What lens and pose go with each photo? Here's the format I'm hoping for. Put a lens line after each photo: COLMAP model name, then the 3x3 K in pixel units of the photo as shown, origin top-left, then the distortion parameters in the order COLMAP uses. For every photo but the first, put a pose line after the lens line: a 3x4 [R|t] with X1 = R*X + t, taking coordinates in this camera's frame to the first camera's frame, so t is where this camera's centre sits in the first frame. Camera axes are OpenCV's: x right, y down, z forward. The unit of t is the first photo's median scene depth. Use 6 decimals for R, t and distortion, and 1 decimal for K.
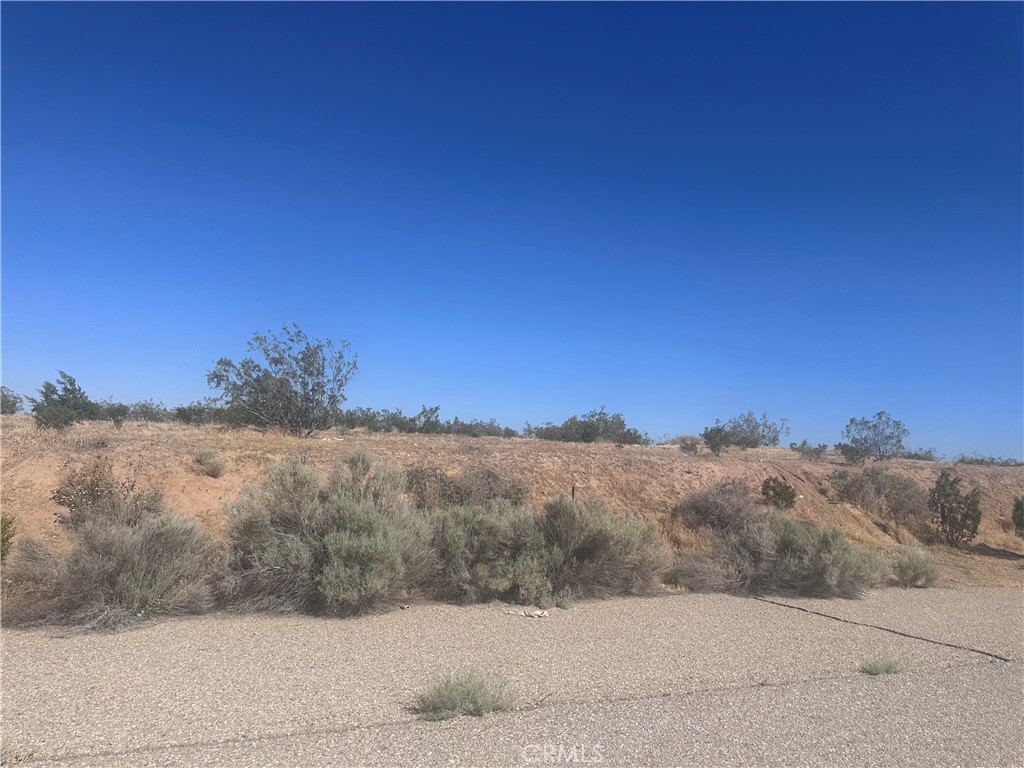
lens RADIAL K [[721.3, 0, 516.9], [0, 721.3, 380.7], [0, 0, 1]] dist [0.074724, -0.082681]
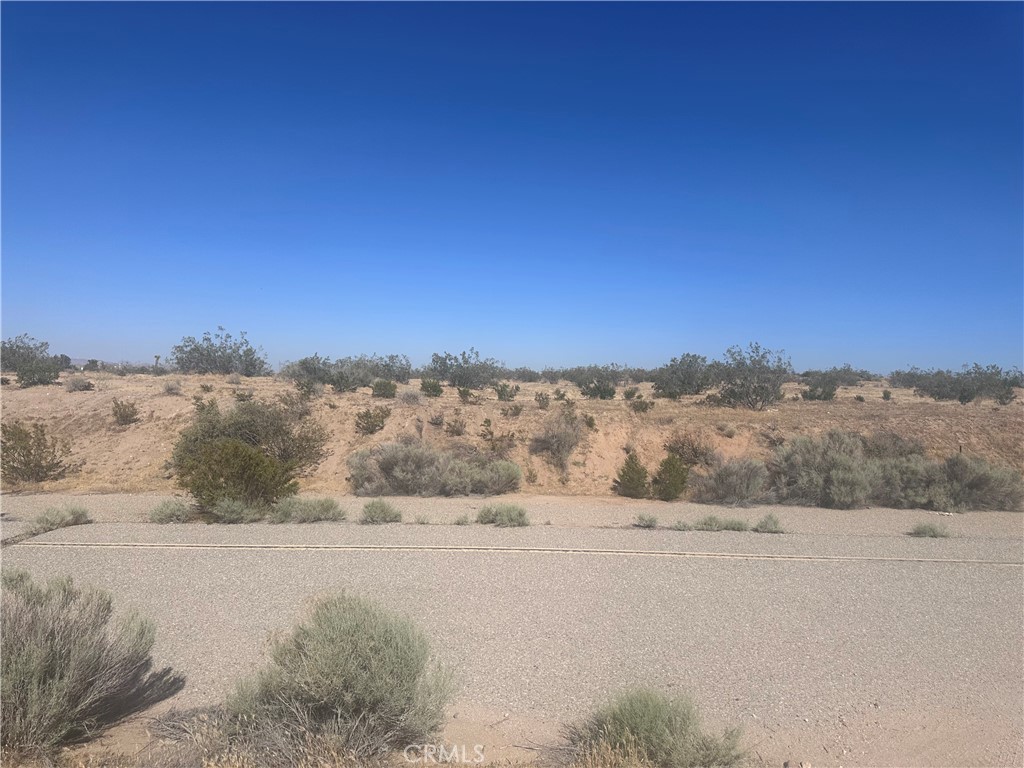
lens RADIAL K [[721.3, 0, 514.0], [0, 721.3, 384.7], [0, 0, 1]] dist [0.074724, -0.082681]
pose [[0.904139, -0.024921, -0.426511, -0.117849], [0.063453, 0.995059, 0.076368, -0.170077], [0.422500, -0.096110, 0.901253, -0.837430]]
